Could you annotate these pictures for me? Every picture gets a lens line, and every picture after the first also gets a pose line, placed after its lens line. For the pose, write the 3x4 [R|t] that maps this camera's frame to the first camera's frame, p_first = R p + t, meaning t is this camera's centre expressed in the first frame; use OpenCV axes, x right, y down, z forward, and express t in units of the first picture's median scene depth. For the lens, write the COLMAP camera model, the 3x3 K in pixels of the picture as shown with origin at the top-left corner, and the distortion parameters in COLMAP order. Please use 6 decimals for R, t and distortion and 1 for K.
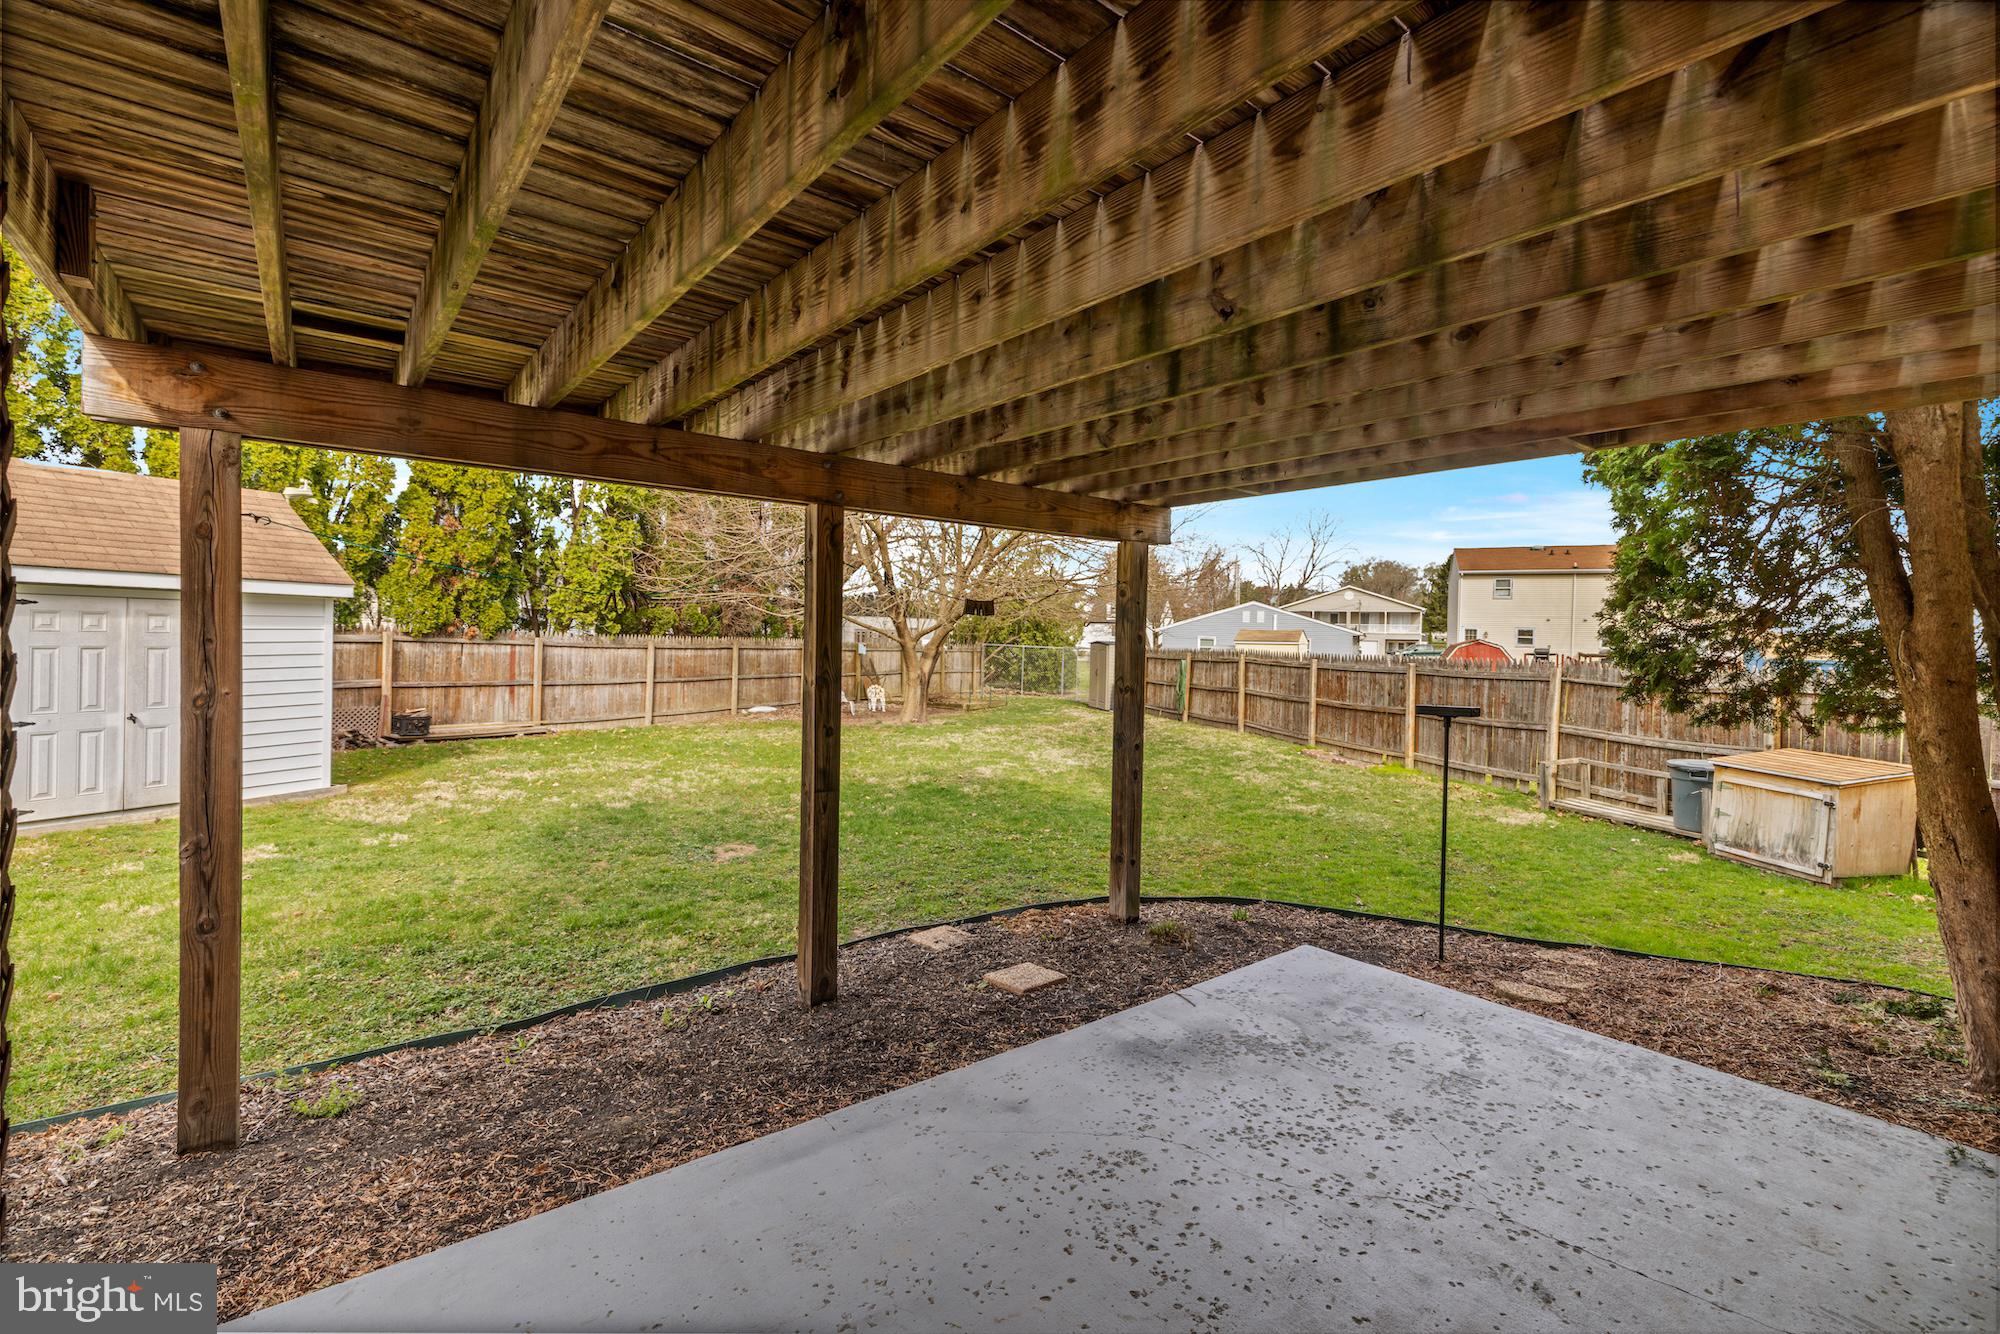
lens RADIAL K [[853.7, 0, 1014.3], [0, 853.7, 639.5], [0, 0, 1]] dist [0.005206, 0.000593]
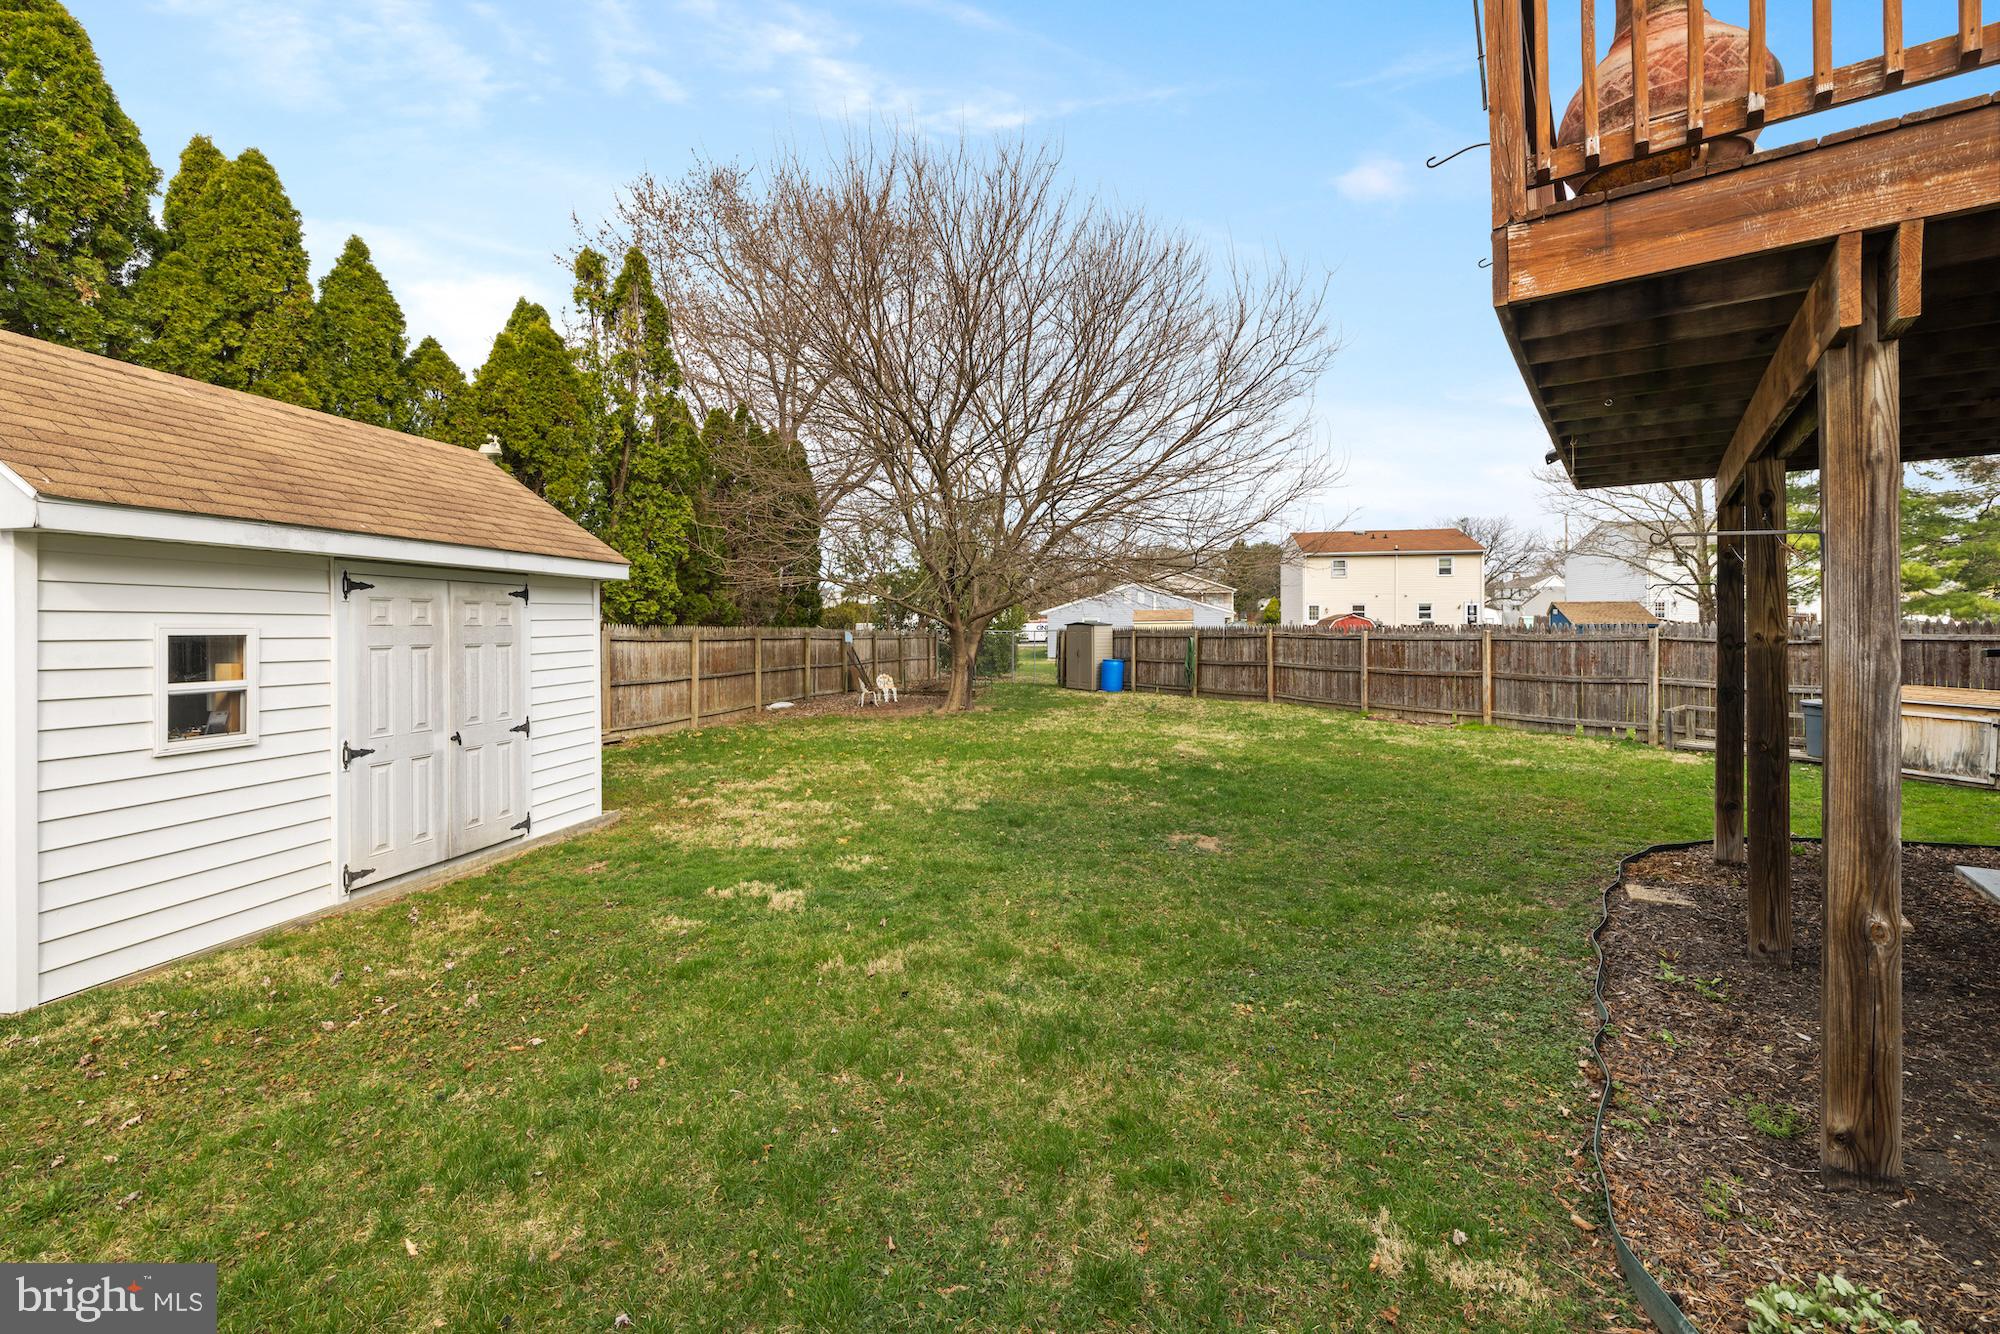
lens RADIAL K [[853.7, 0, 1009.2], [0, 853.7, 613.8], [0, 0, 1]] dist [0.005206, 0.000593]
pose [[0.967342, -0.023782, 0.252357, -0.394066], [0.027561, 0.999555, -0.011448, 0.001890], [-0.251972, 0.018030, 0.967566, 0.076718]]
